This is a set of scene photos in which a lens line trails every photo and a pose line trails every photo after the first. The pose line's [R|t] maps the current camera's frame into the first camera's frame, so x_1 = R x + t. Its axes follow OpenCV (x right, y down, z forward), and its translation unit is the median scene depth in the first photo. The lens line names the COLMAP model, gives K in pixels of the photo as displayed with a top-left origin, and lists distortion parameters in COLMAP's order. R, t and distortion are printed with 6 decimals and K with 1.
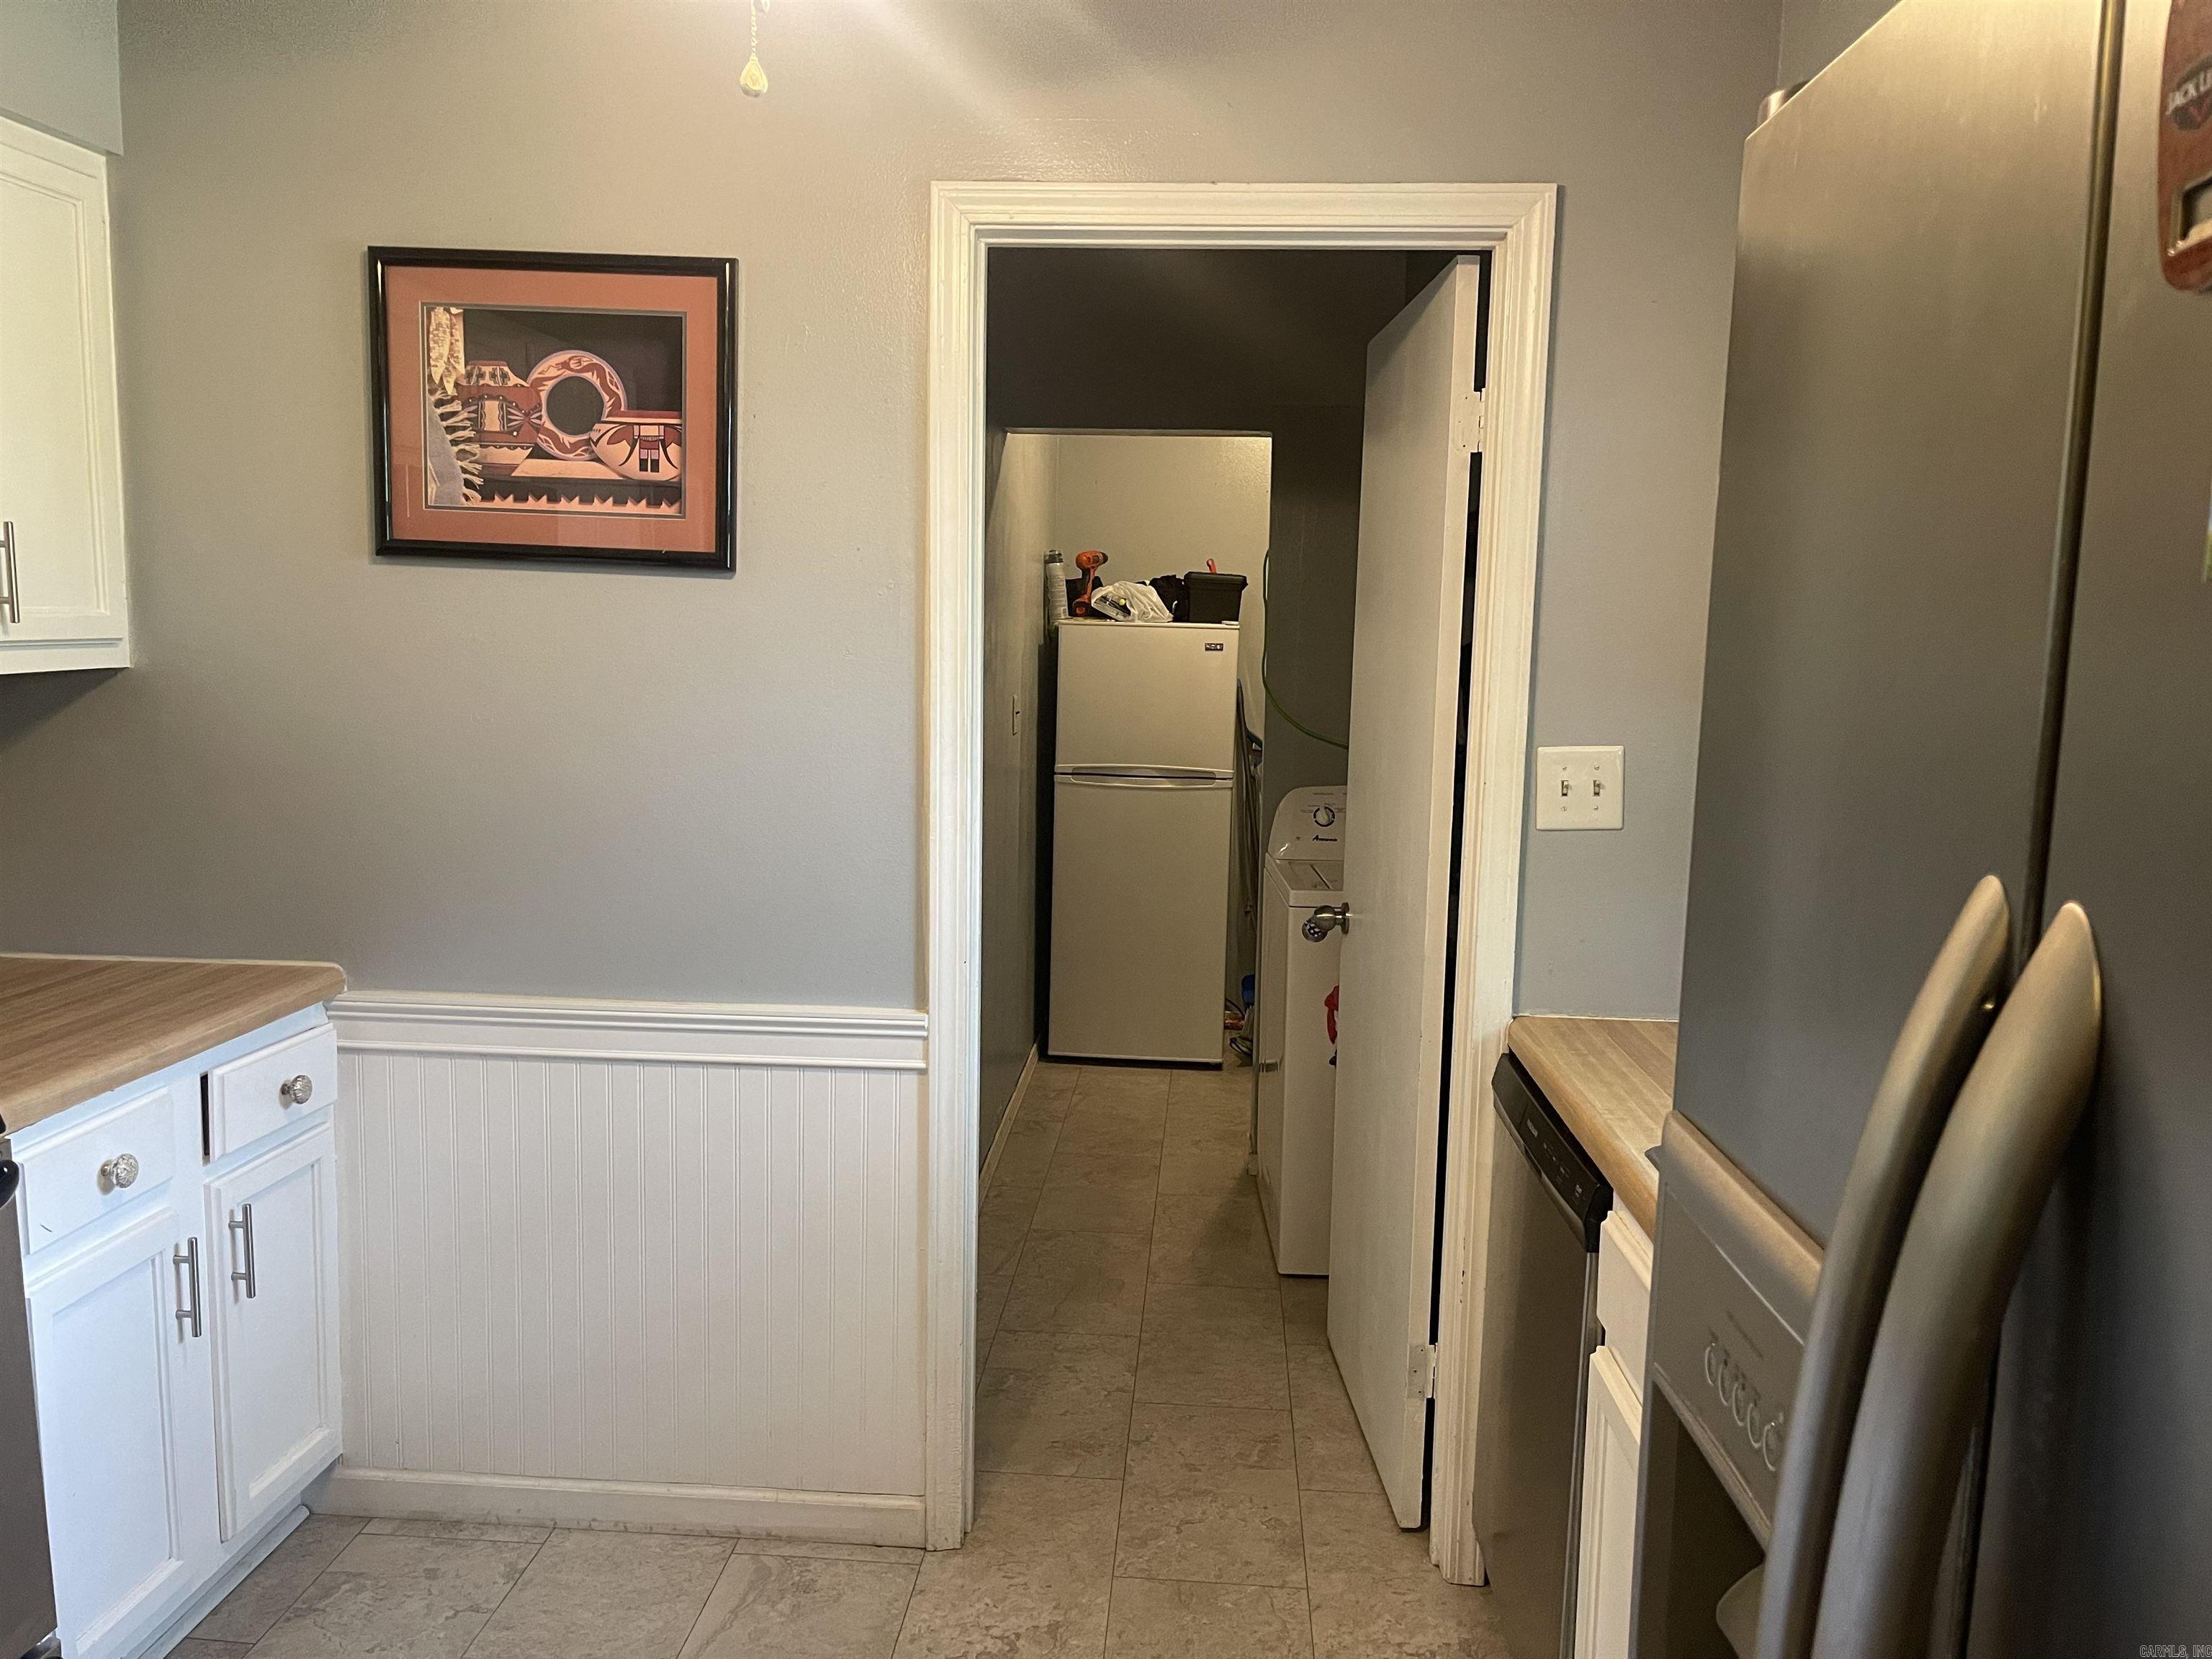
lens RADIAL K [[1687.7, 0, 1106.0], [0, 1687.7, 829.5], [0, 0, 1]] dist [0.048851, -0.005262]
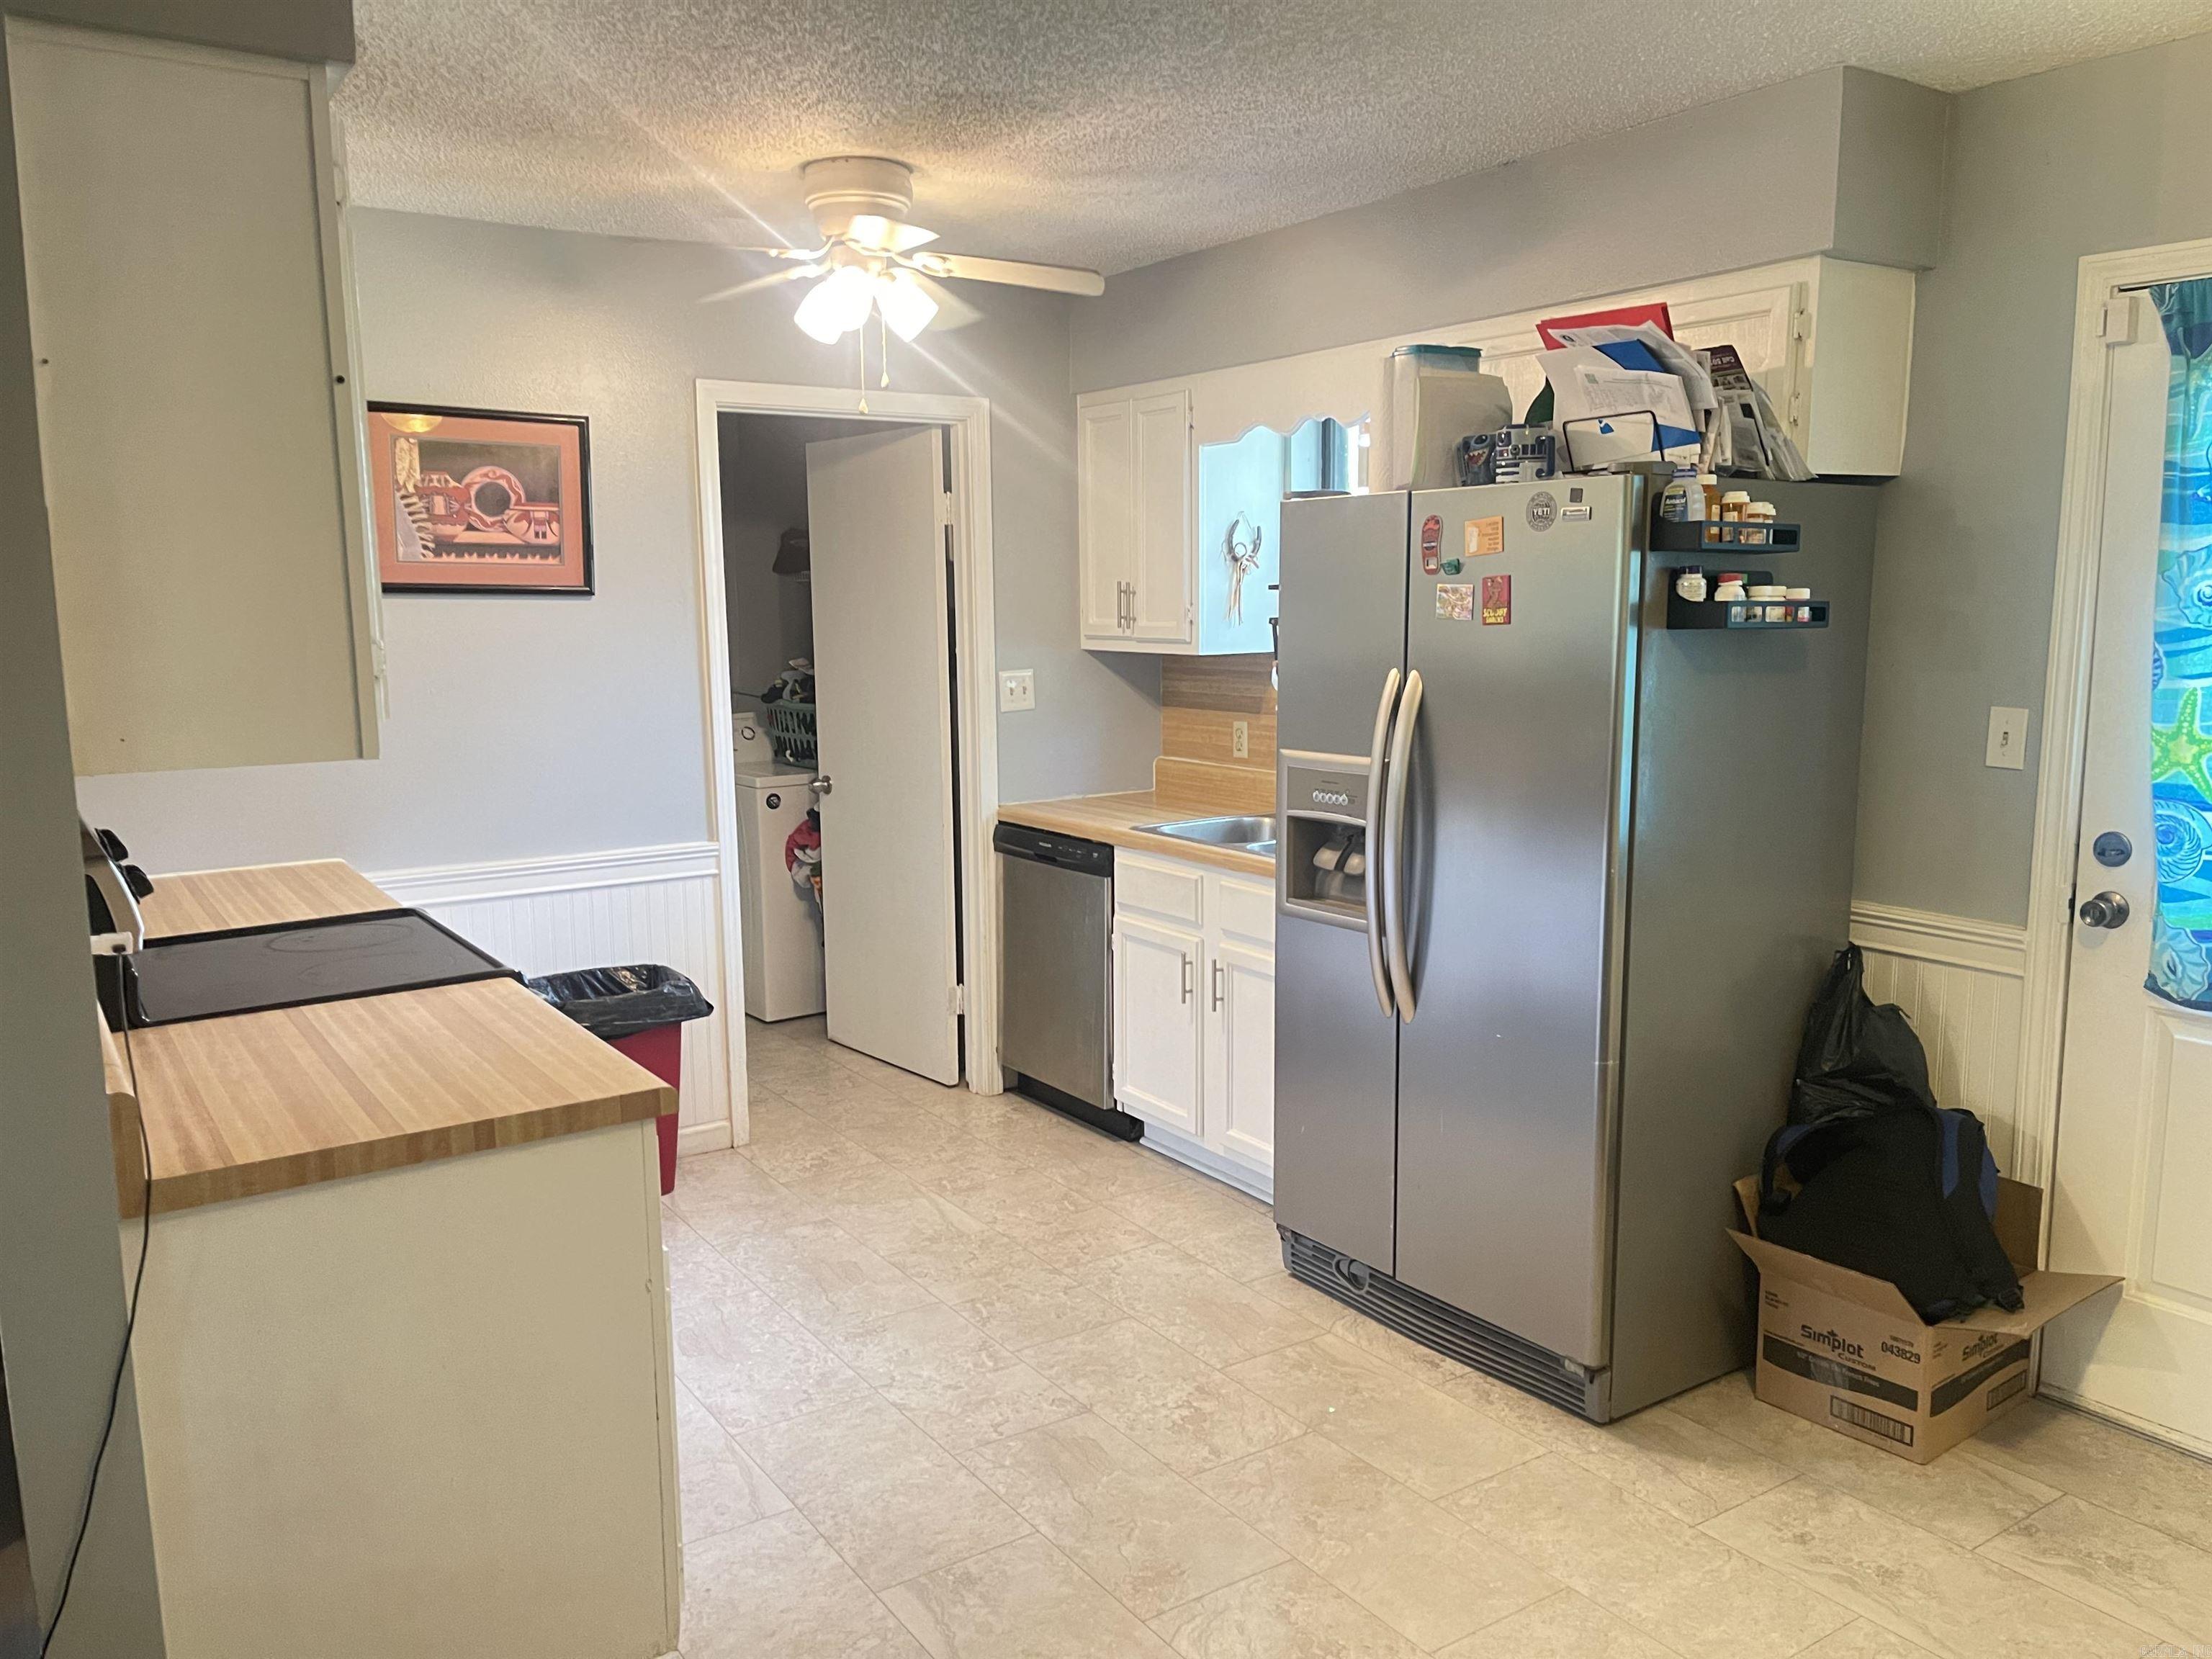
lens RADIAL K [[1687.7, 0, 1106.0], [0, 1687.7, 829.5], [0, 0, 1]] dist [0.048851, -0.005262]
pose [[0.788752, -0.114671, 0.603921, -0.876488], [0.097393, 0.993349, 0.061415, 0.026893], [-0.606947, 0.010377, 0.794674, -0.676155]]
